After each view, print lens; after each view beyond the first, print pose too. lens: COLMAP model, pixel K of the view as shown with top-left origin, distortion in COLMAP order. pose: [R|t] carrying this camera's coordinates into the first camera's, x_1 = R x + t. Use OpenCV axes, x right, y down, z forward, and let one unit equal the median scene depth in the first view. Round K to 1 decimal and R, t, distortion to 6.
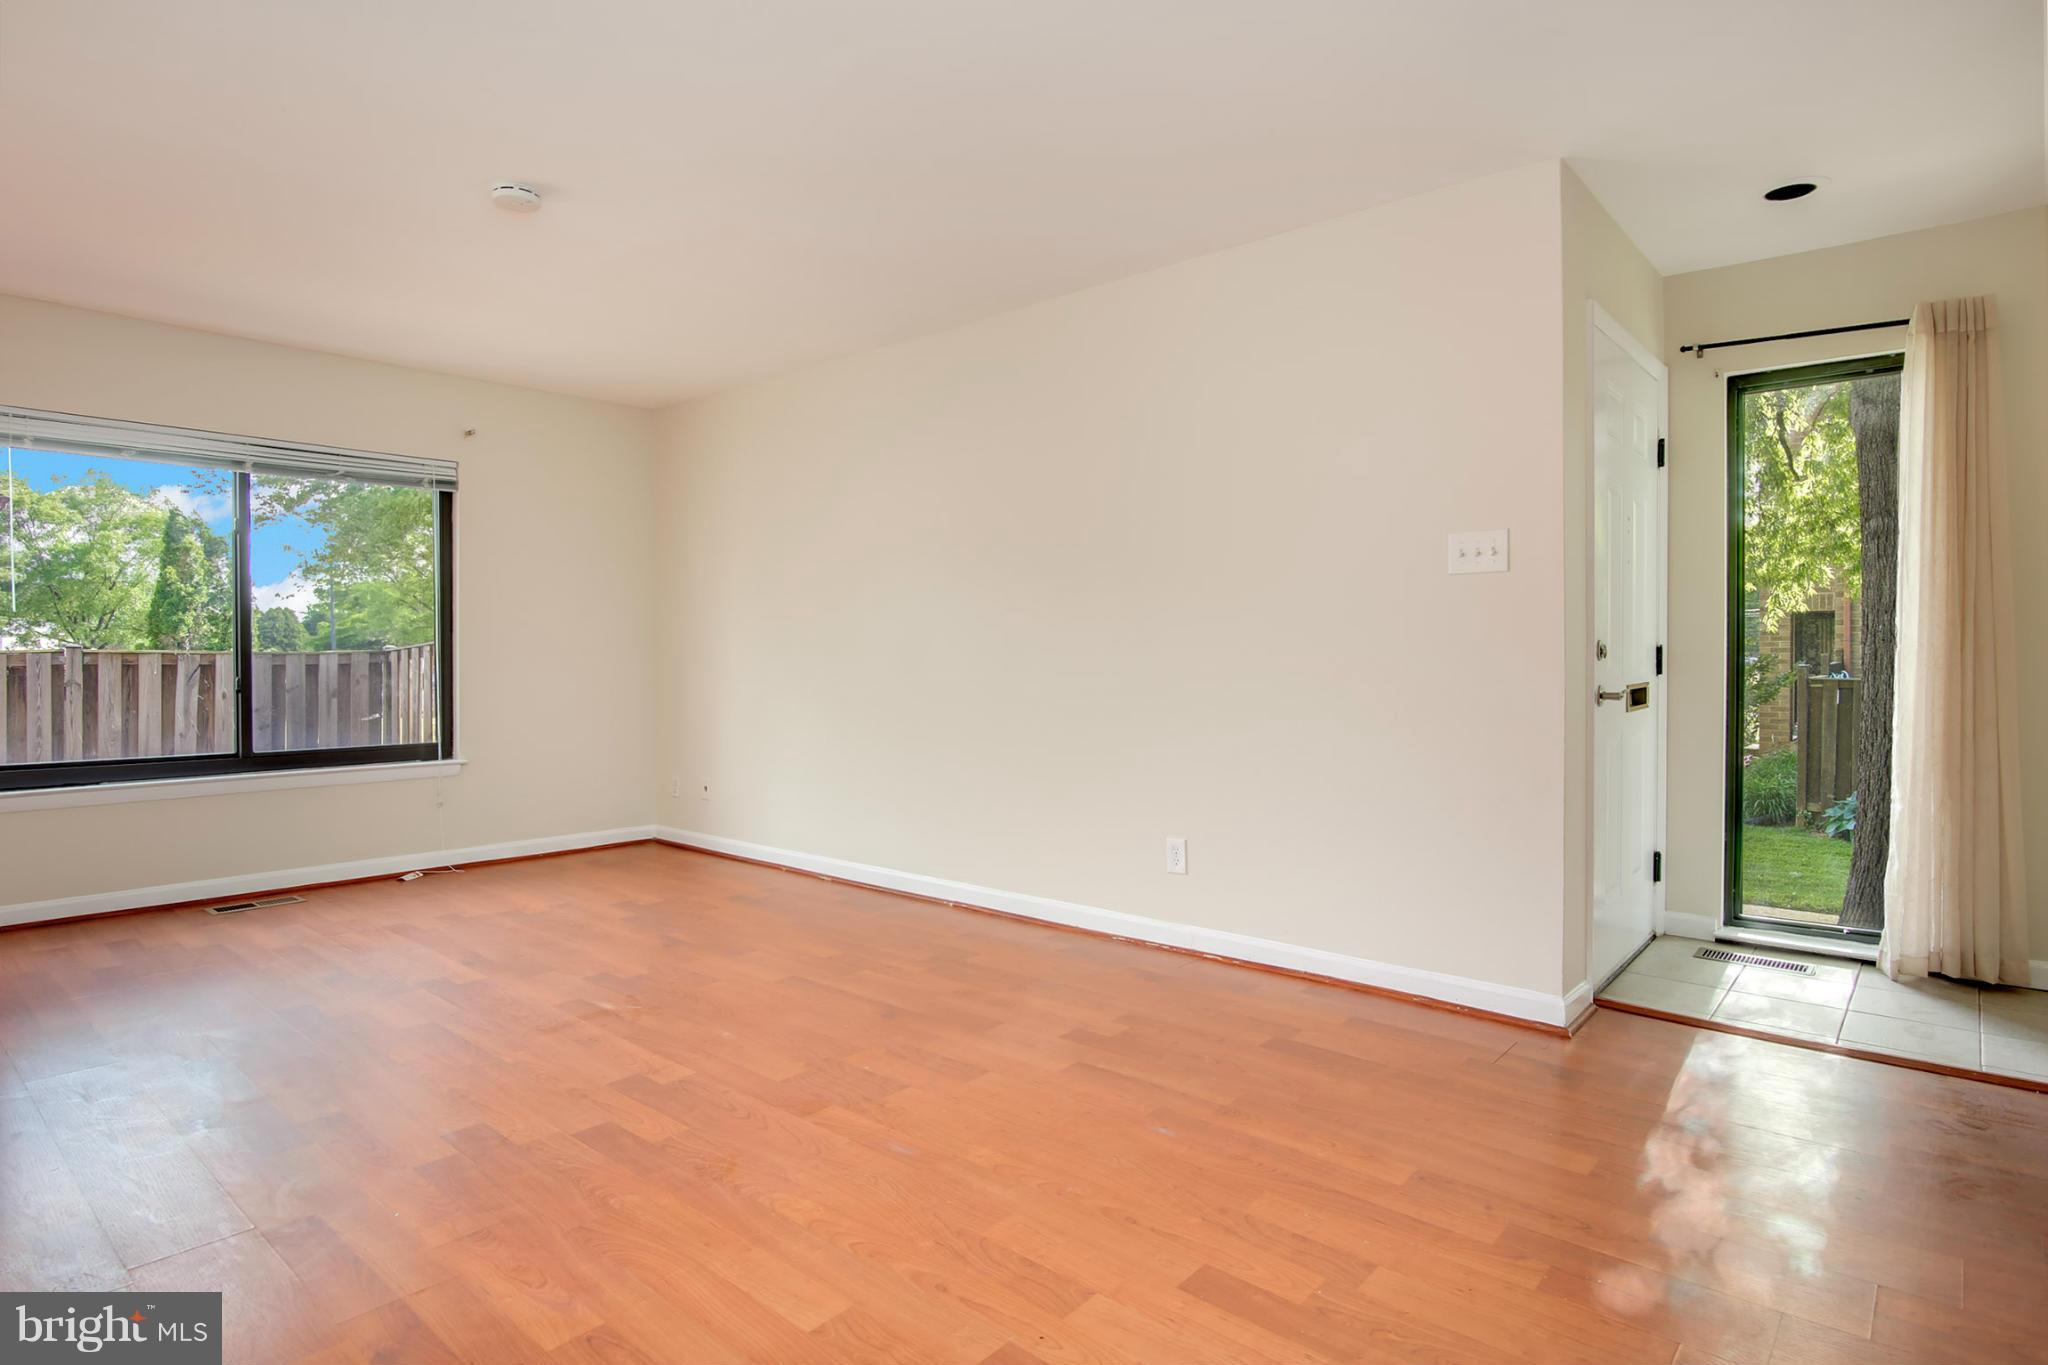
lens RADIAL K [[1097.0, 0, 1023.1], [0, 1097.0, 675.0], [0, 0, 1]] dist [-0.020137, -0.000493]
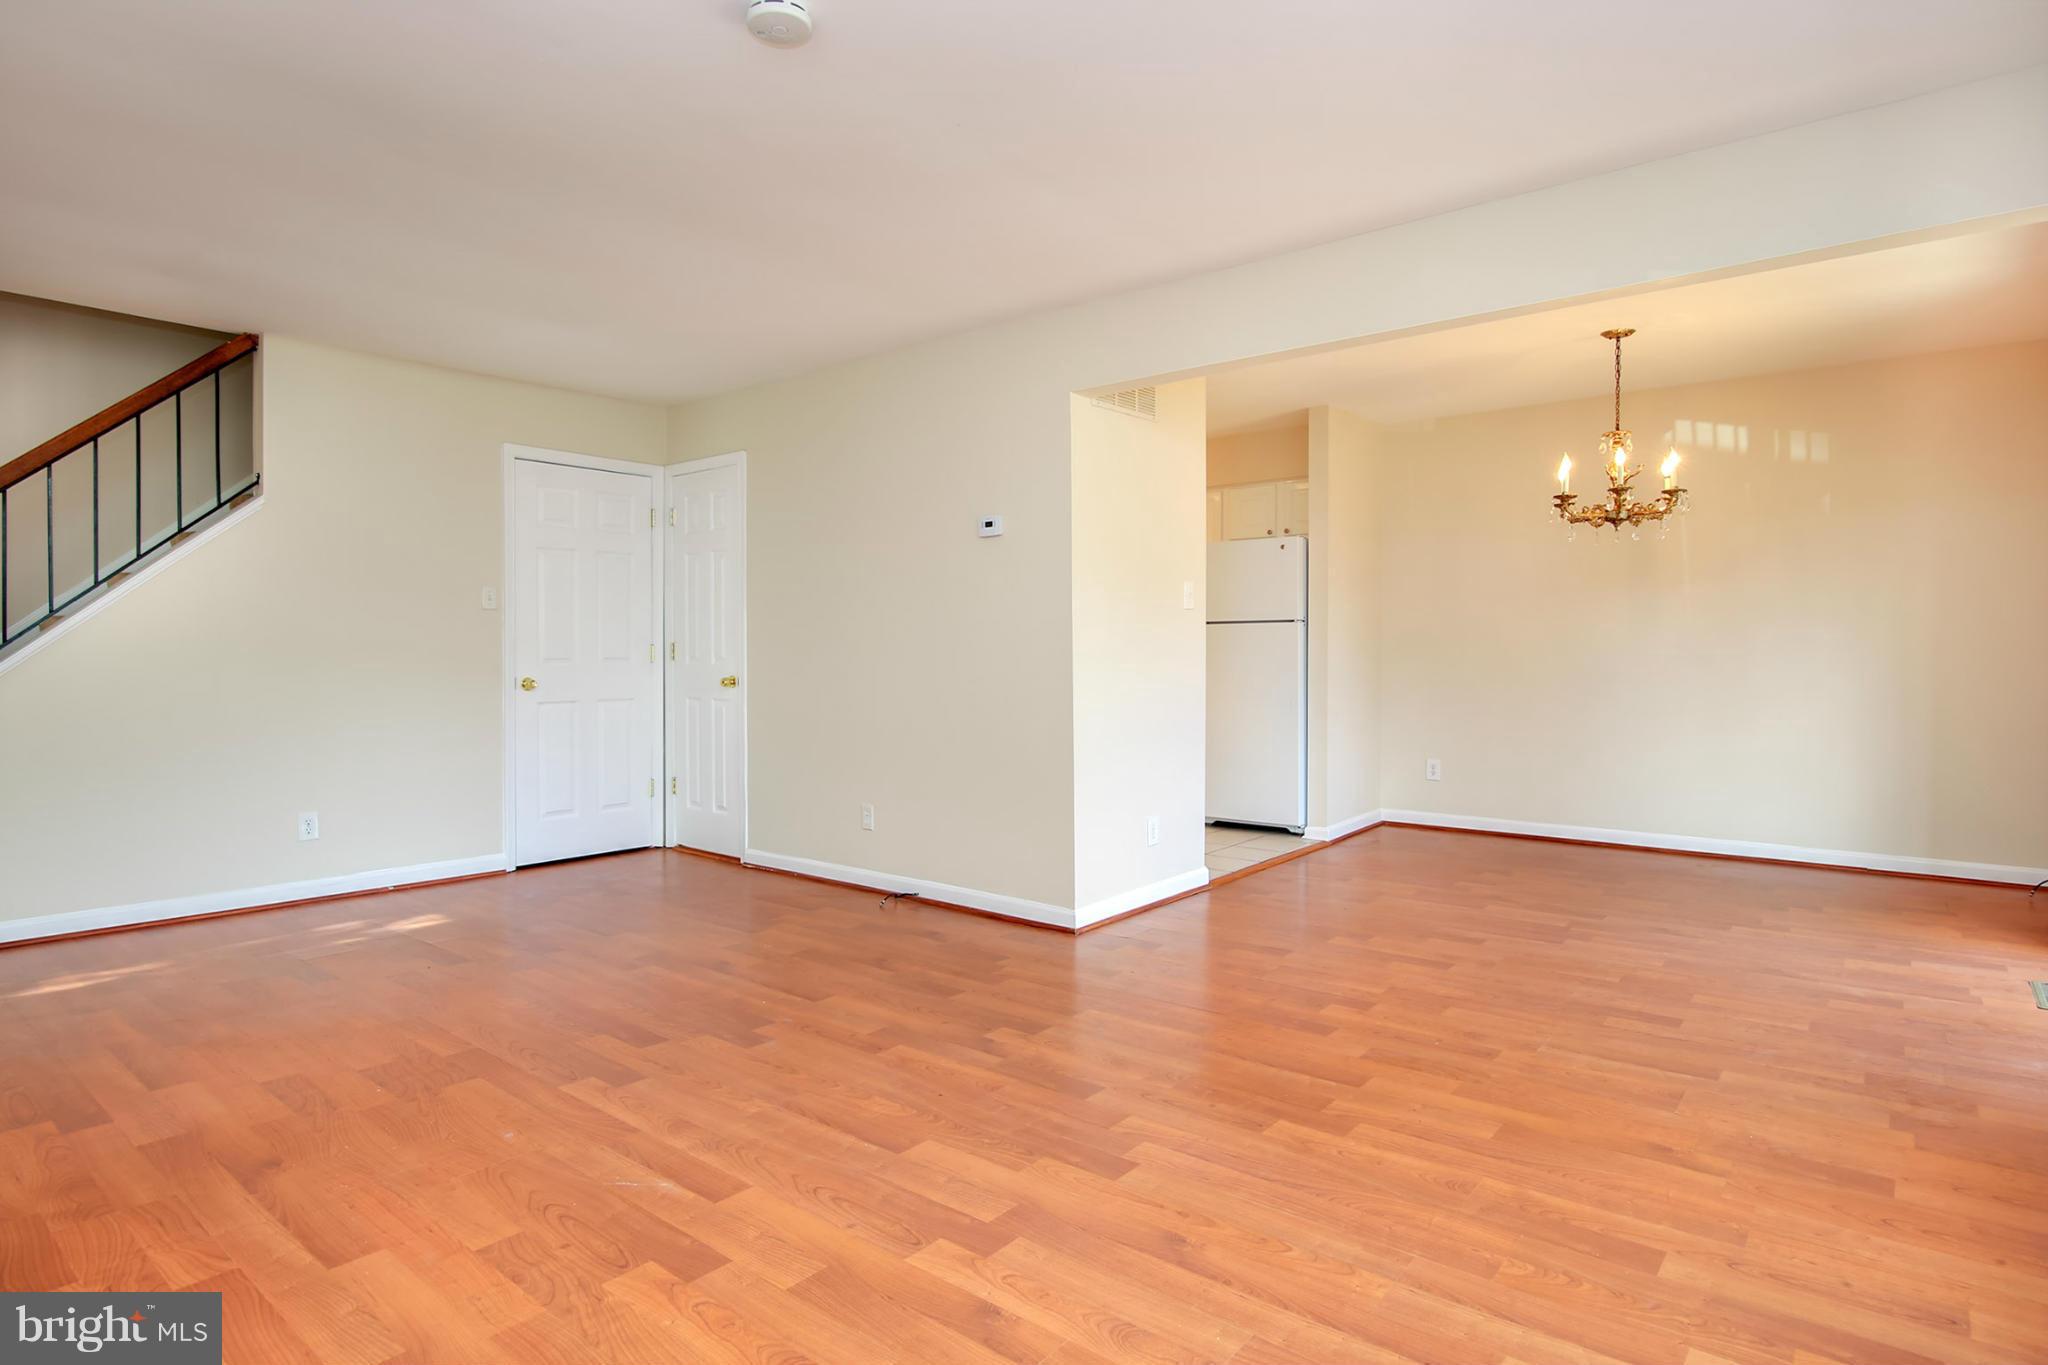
lens RADIAL K [[1097.0, 0, 1023.1], [0, 1097.0, 675.0], [0, 0, 1]] dist [-0.020137, -0.000493]
pose [[-0.999648, 0.002963, -0.026366, -0.583329], [0.001988, 0.999316, 0.036929, -0.033615], [0.026457, 0.036864, -0.998970, 1.664005]]
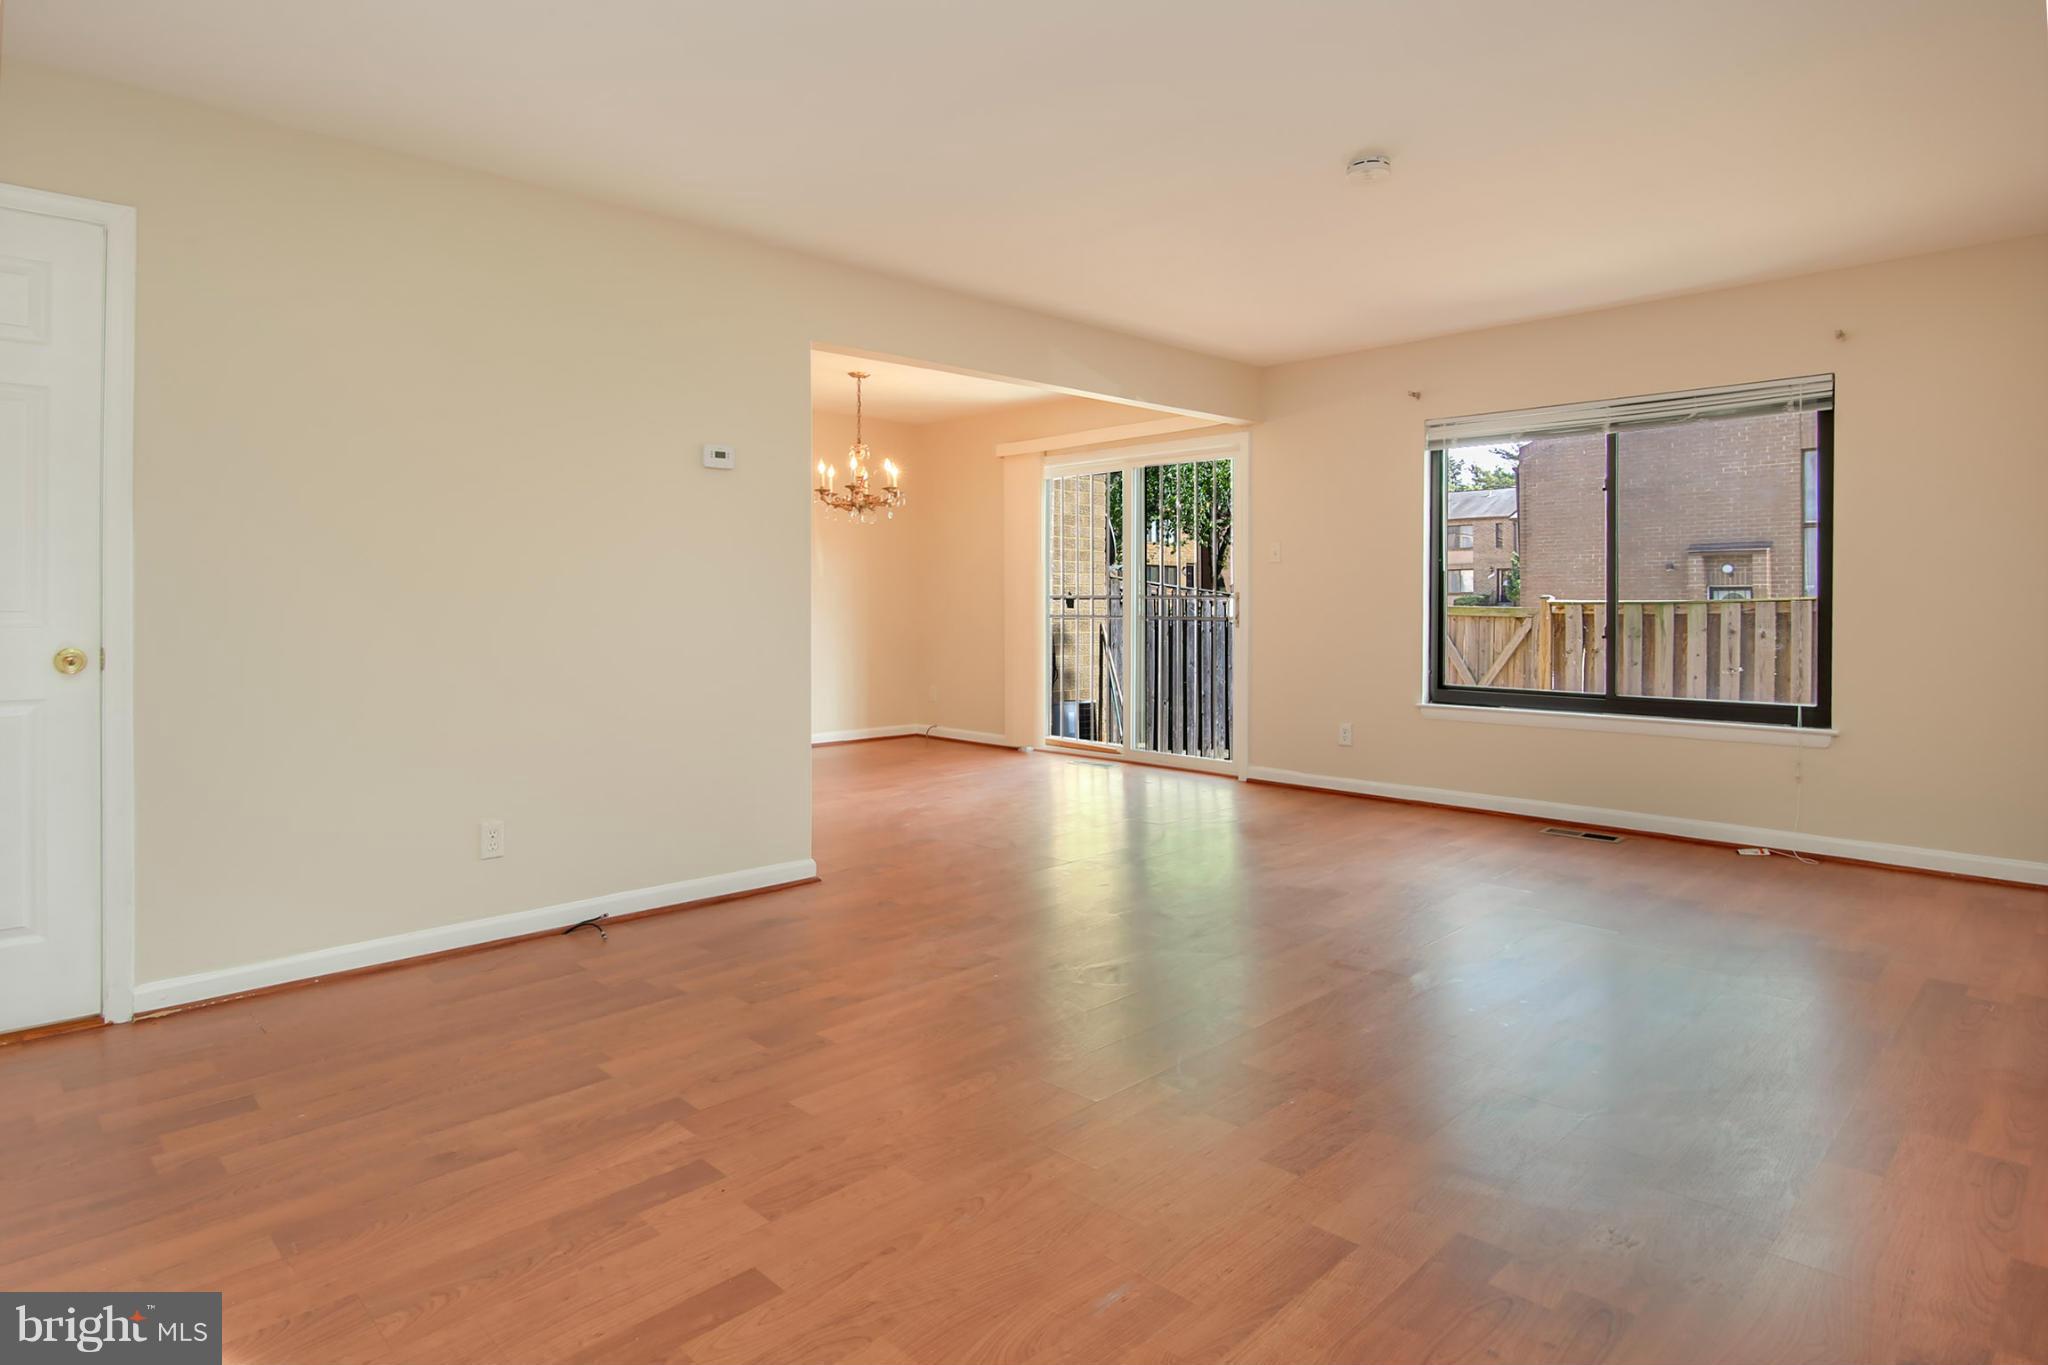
lens RADIAL K [[1105.0, 0, 1016.5], [0, 1105.0, 656.3], [0, 0, 1]] dist [-0.020131, -0.000275]
pose [[-0.085309, 0.048560, -0.995171, 0.592708], [-0.016181, 0.998612, 0.050115, -0.017765], [0.996223, 0.020378, -0.084405, 0.726652]]
